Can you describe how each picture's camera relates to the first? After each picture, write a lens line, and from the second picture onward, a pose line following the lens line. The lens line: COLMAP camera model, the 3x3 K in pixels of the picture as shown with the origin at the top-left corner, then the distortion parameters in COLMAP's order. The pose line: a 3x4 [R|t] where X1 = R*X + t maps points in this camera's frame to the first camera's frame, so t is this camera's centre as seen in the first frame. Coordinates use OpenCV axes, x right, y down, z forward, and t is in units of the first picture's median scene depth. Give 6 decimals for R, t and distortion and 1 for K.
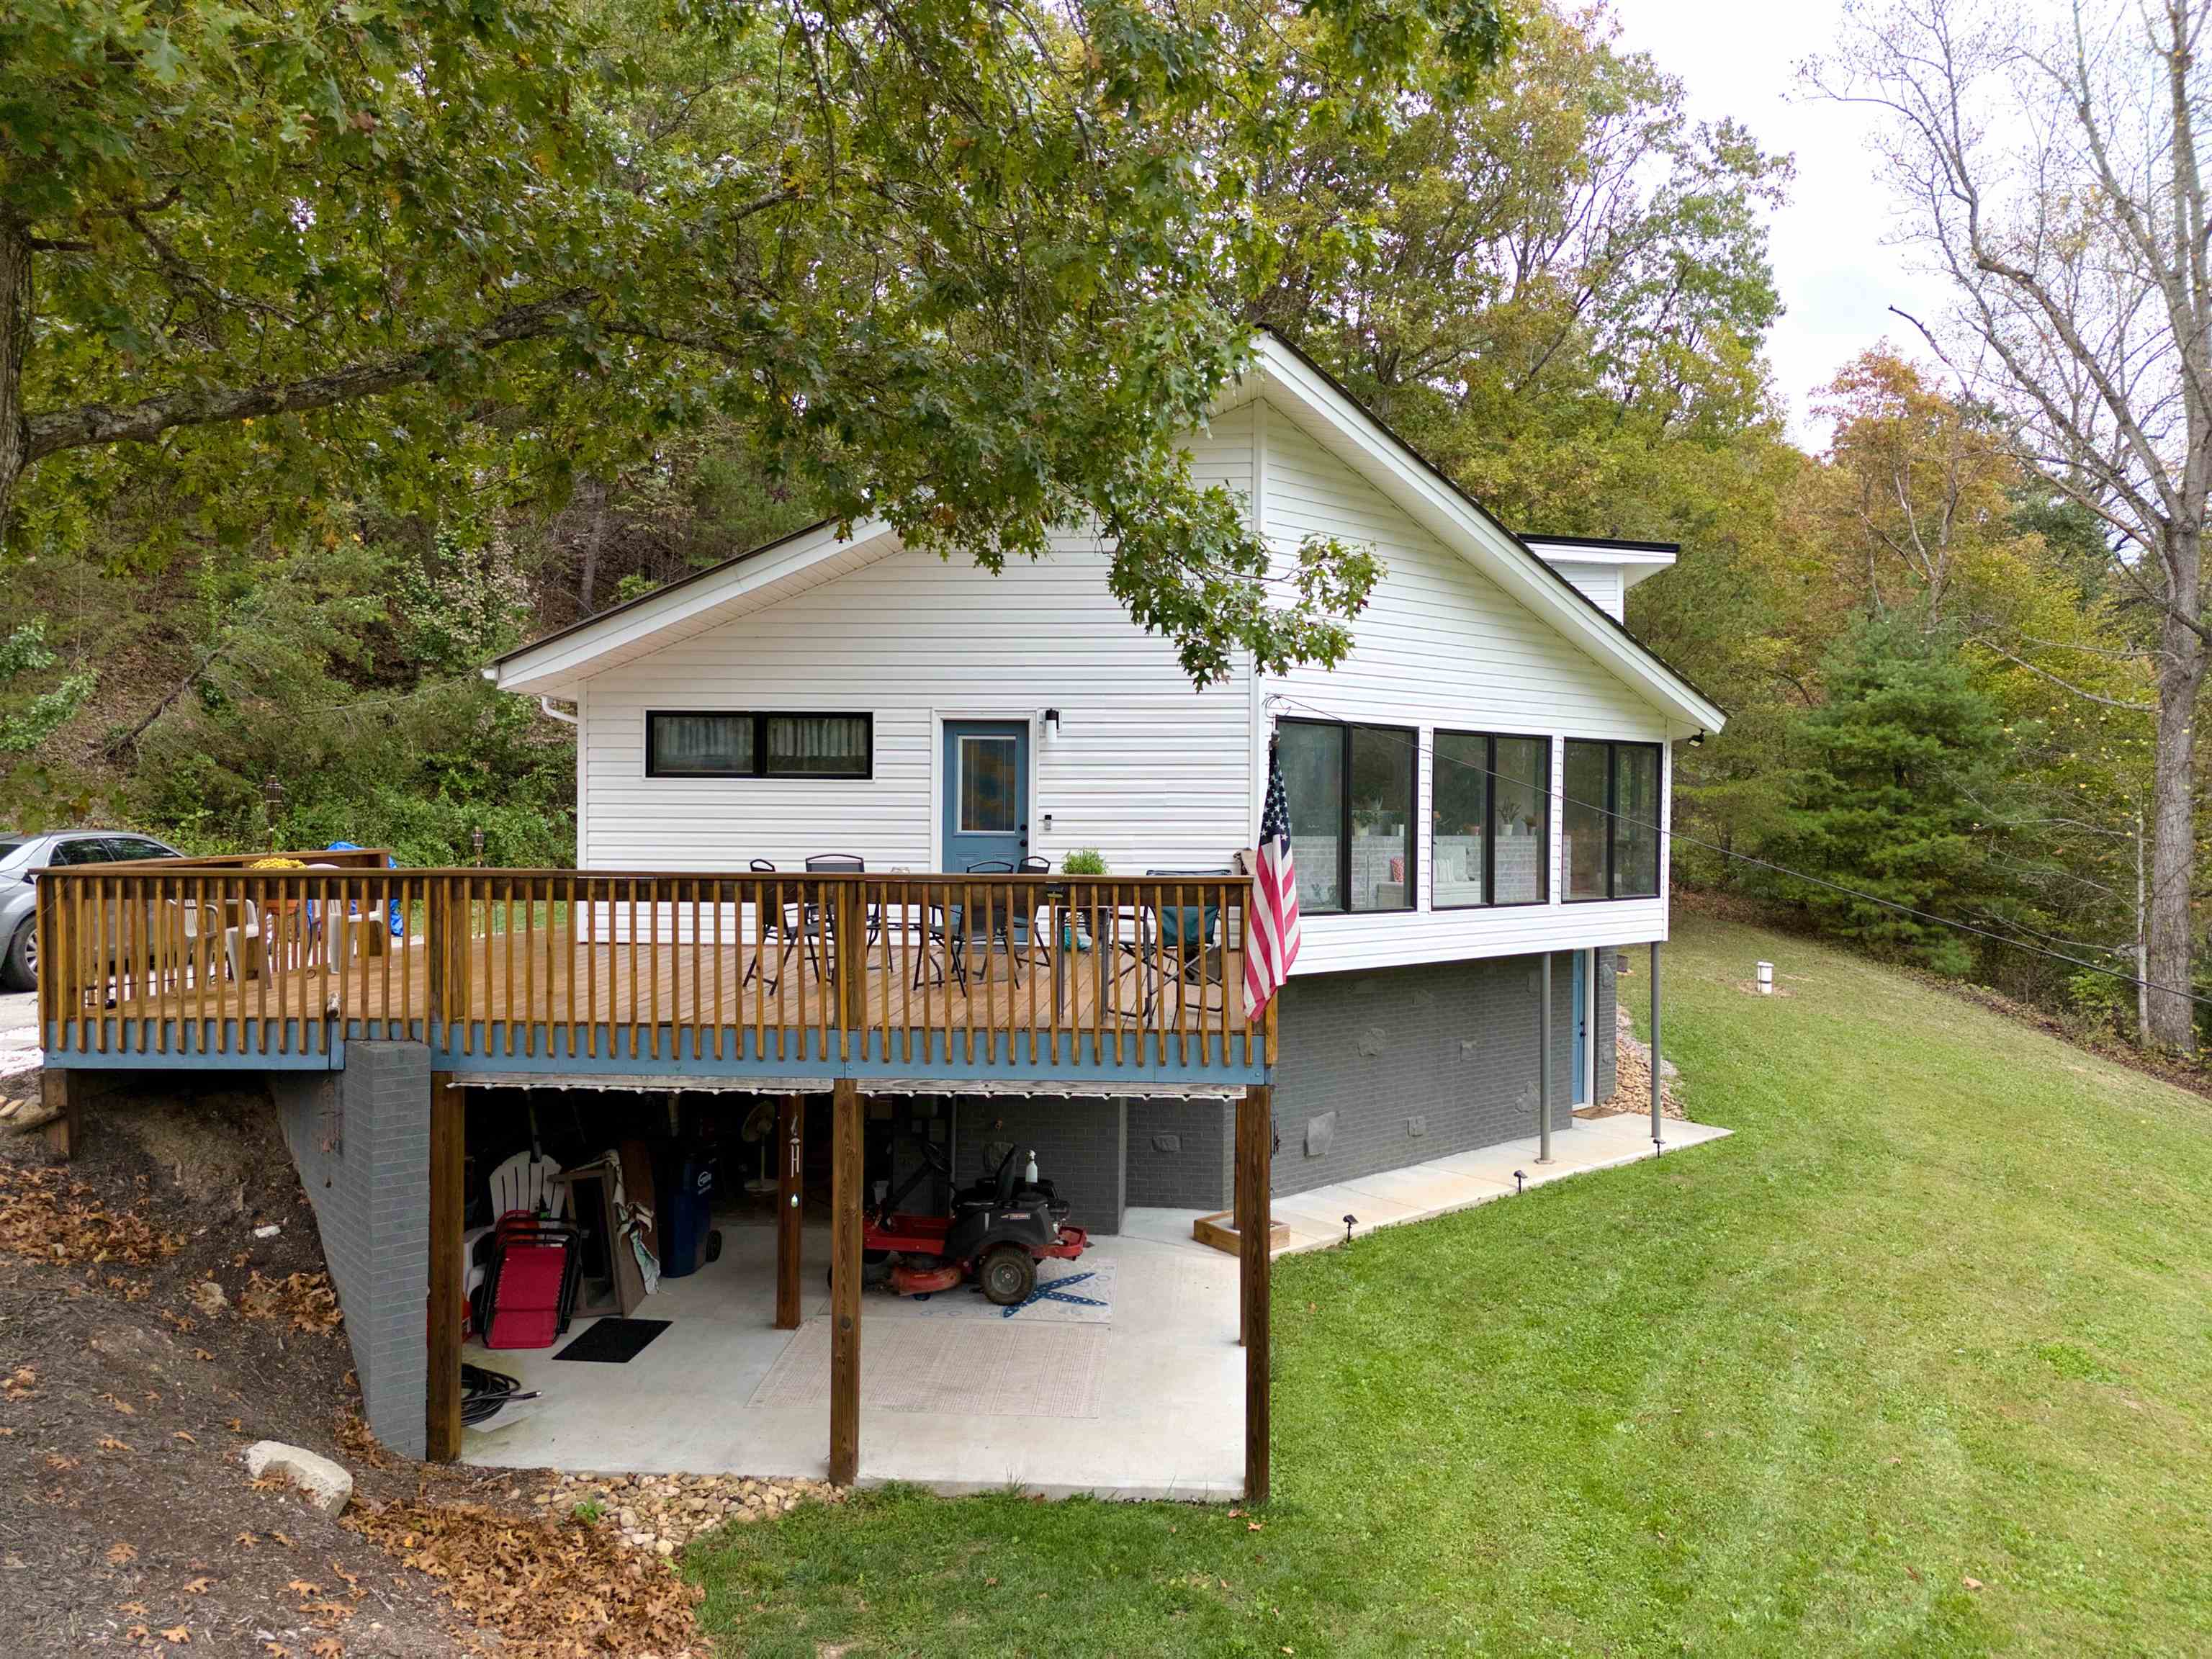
lens RADIAL K [[1543.8, 0, 1106.0], [0, 1543.8, 829.5], [0, 0, 1]] dist [0.076617, -0.072256]
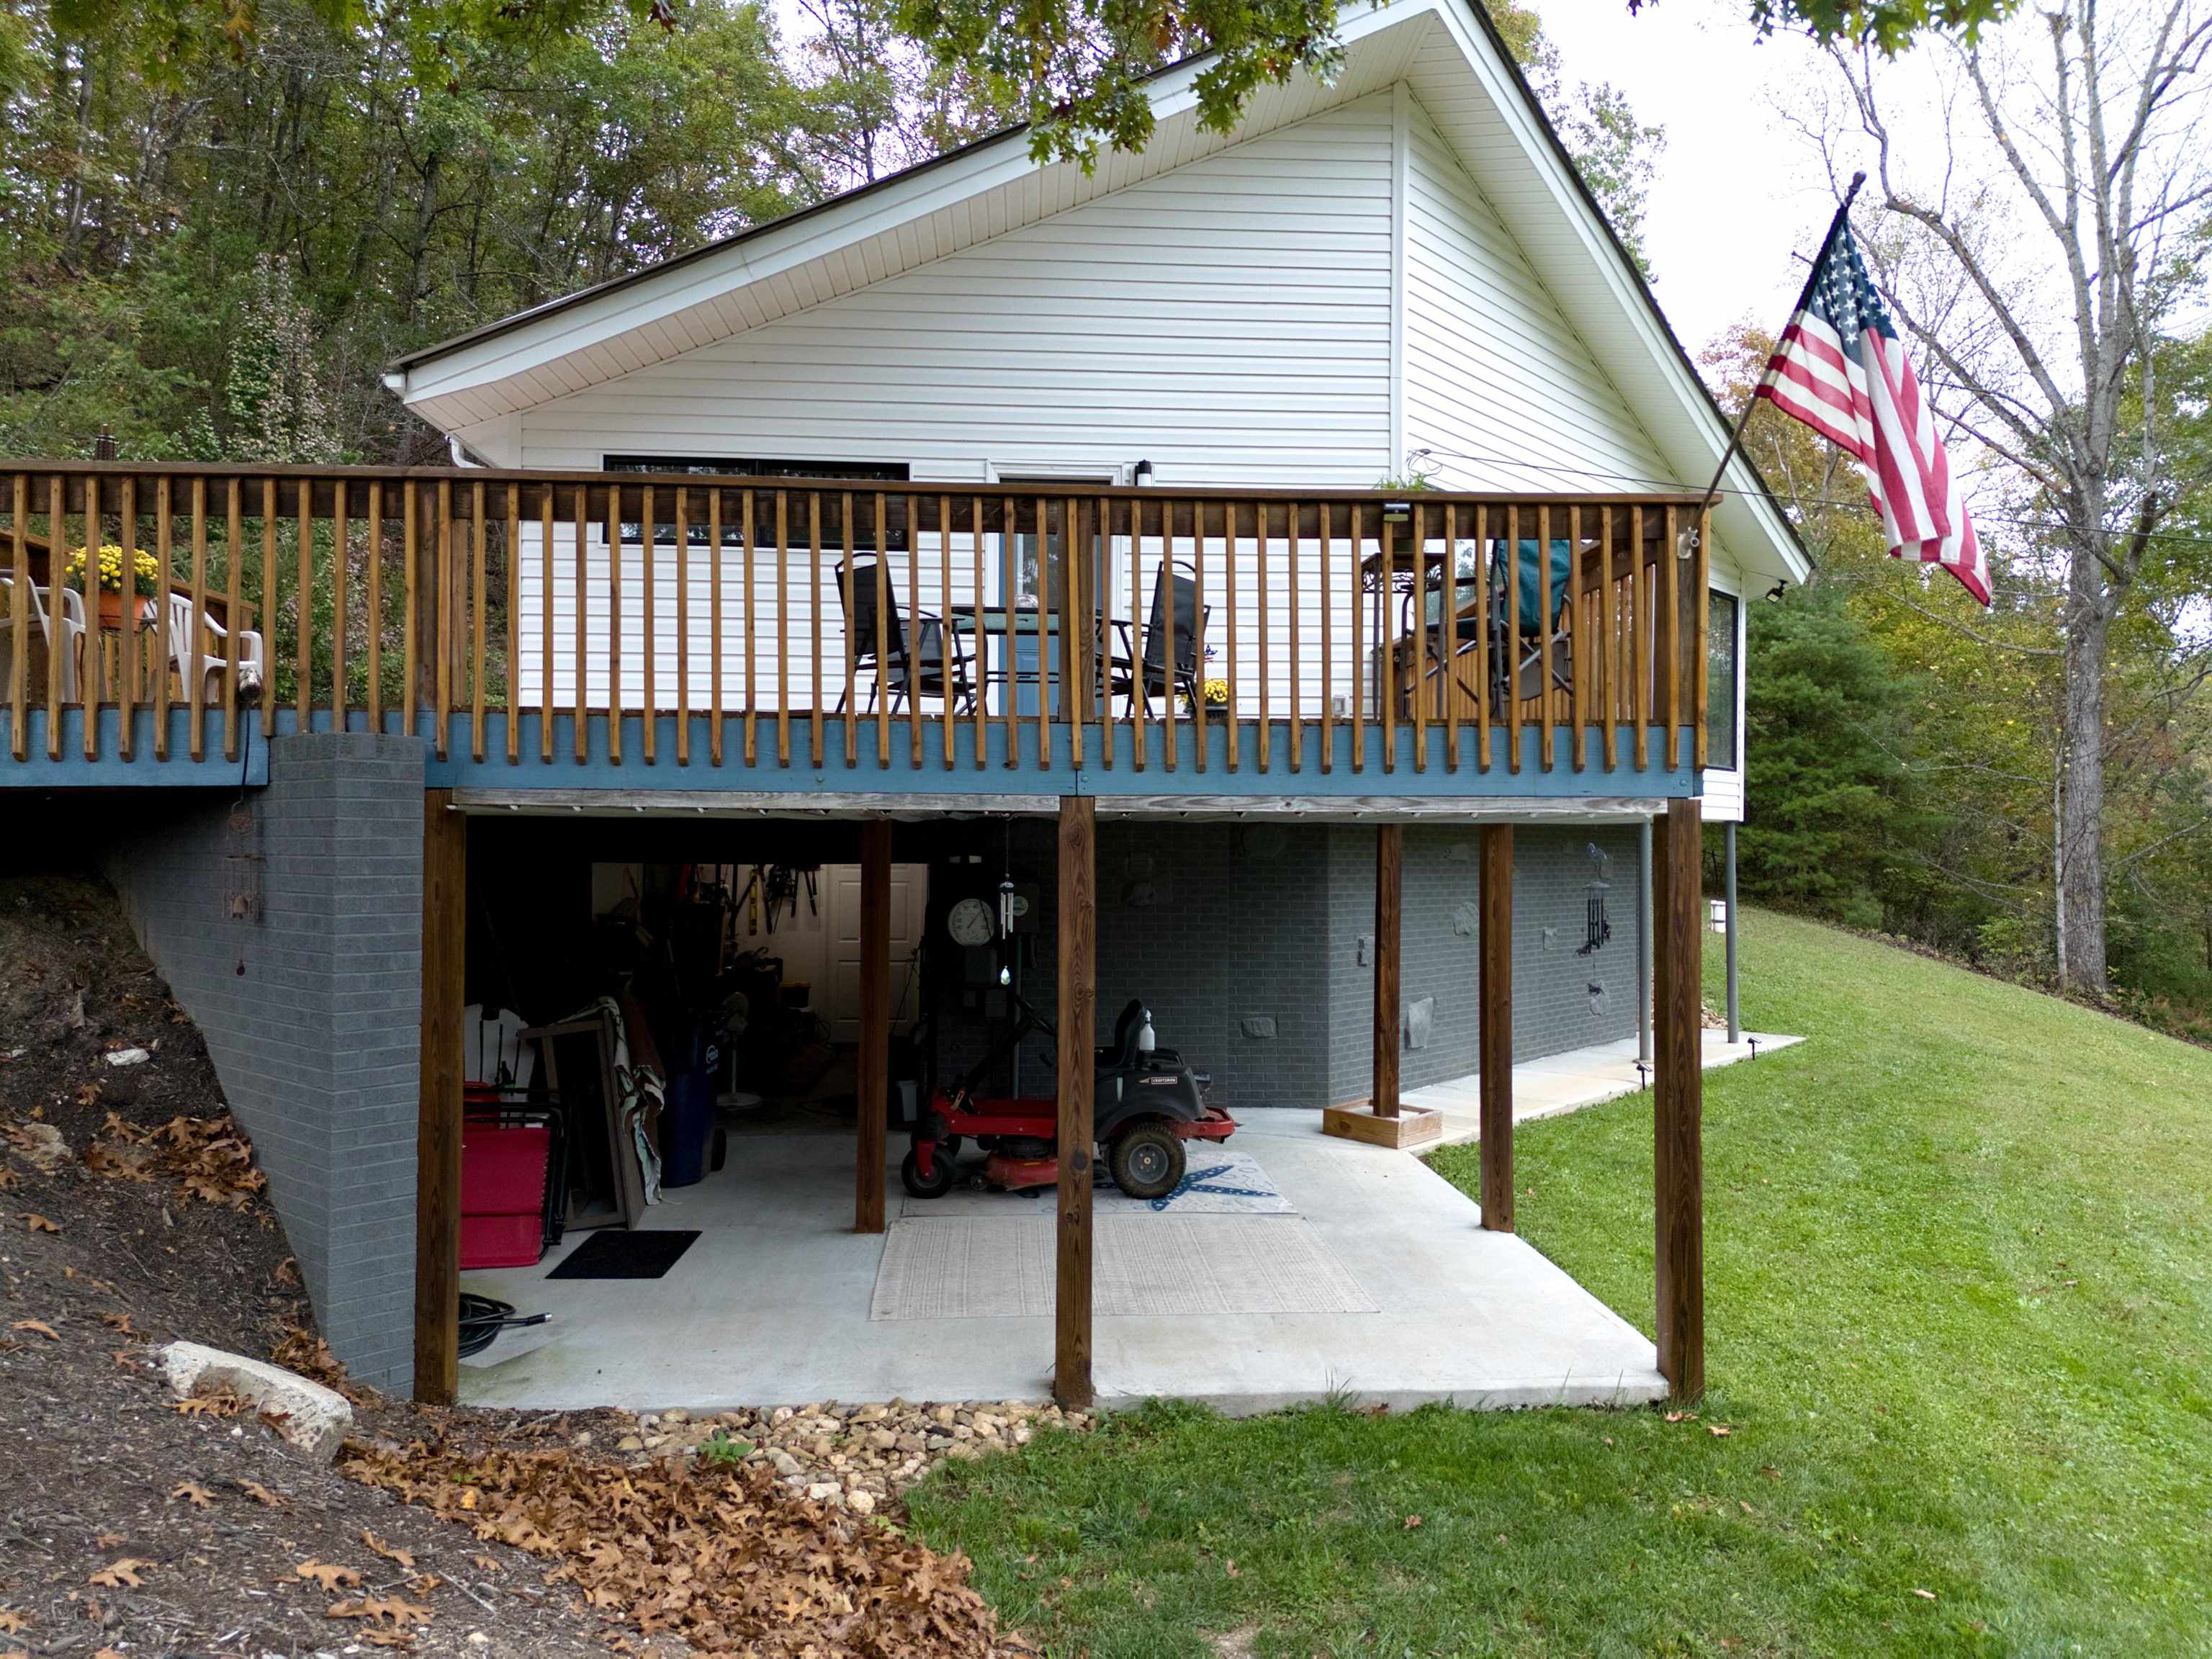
lens RADIAL K [[1543.8, 0, 1106.0], [0, 1543.8, 829.5], [0, 0, 1]] dist [0.076617, -0.072256]
pose [[0.990050, -0.000131, 0.140715, -0.241594], [0.003335, 0.999741, -0.022535, 0.184450], [-0.140675, 0.022780, 0.989794, 0.331418]]
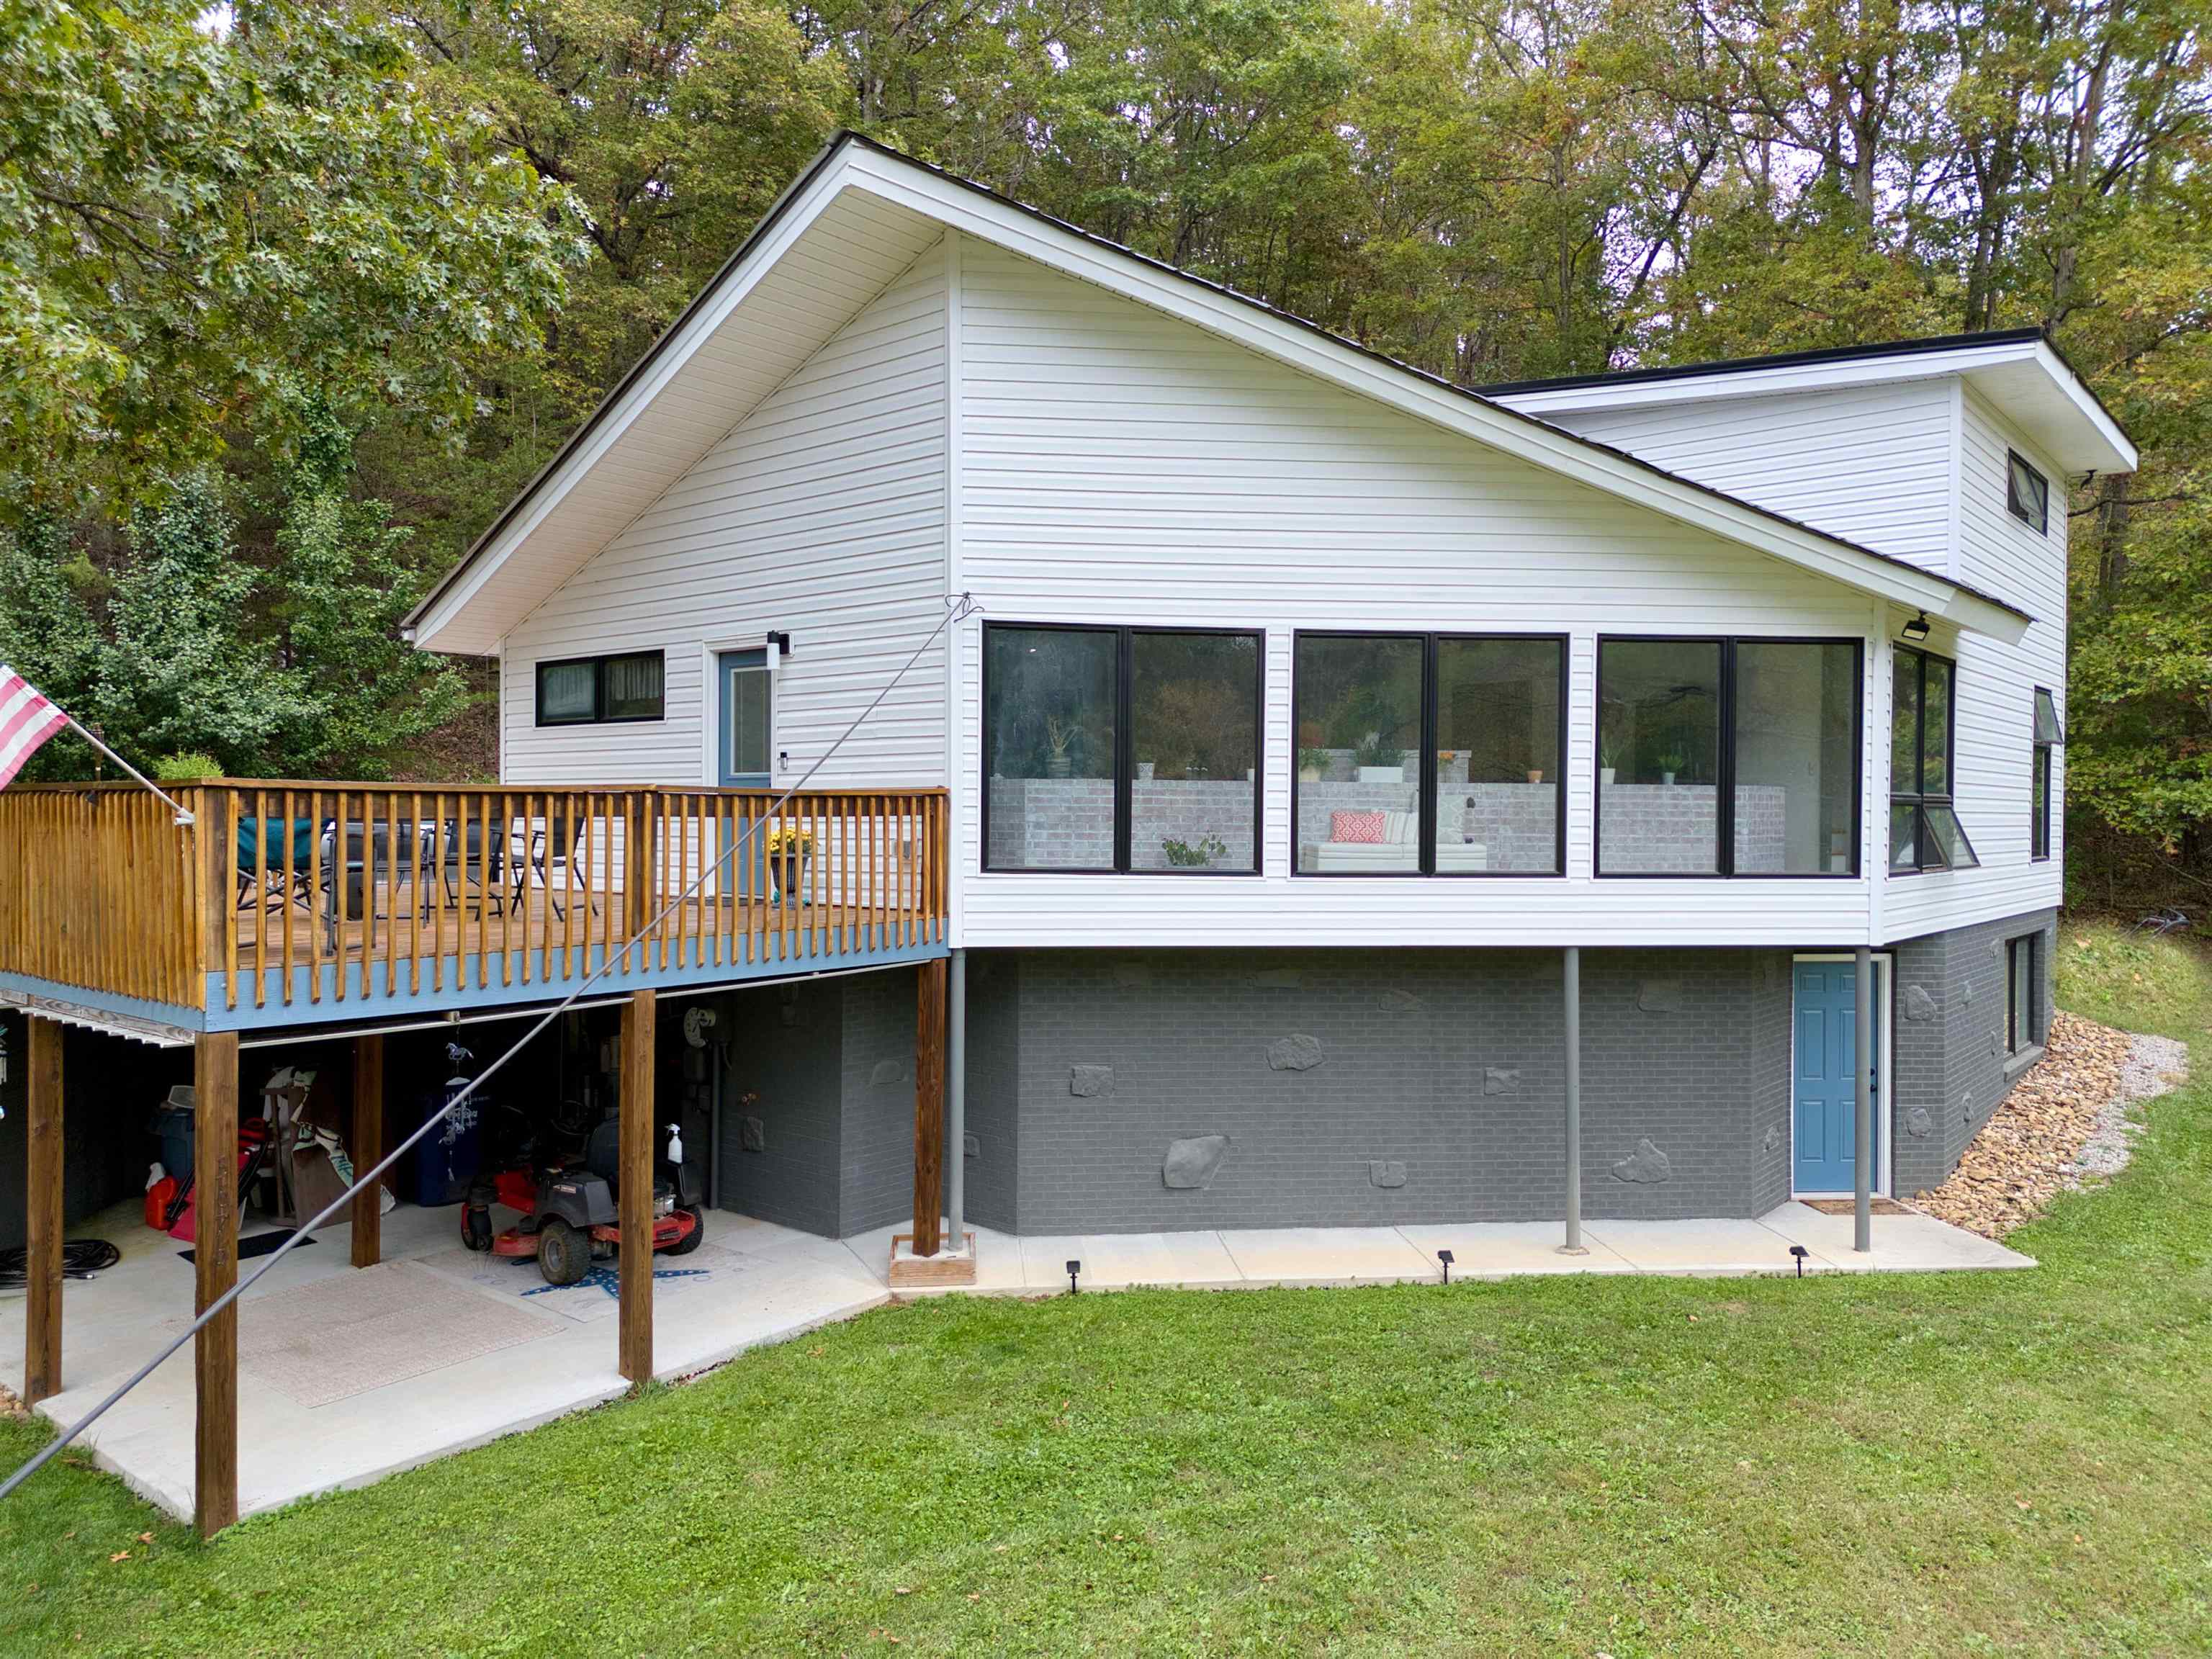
lens RADIAL K [[1543.8, 0, 1106.0], [0, 1543.8, 829.5], [0, 0, 1]] dist [0.076617, -0.072256]
pose [[0.814114, 0.003182, -0.580696, 0.922948], [-0.006125, 0.999976, -0.003107, 0.053517], [0.580672, 0.006086, 0.814115, 0.566362]]
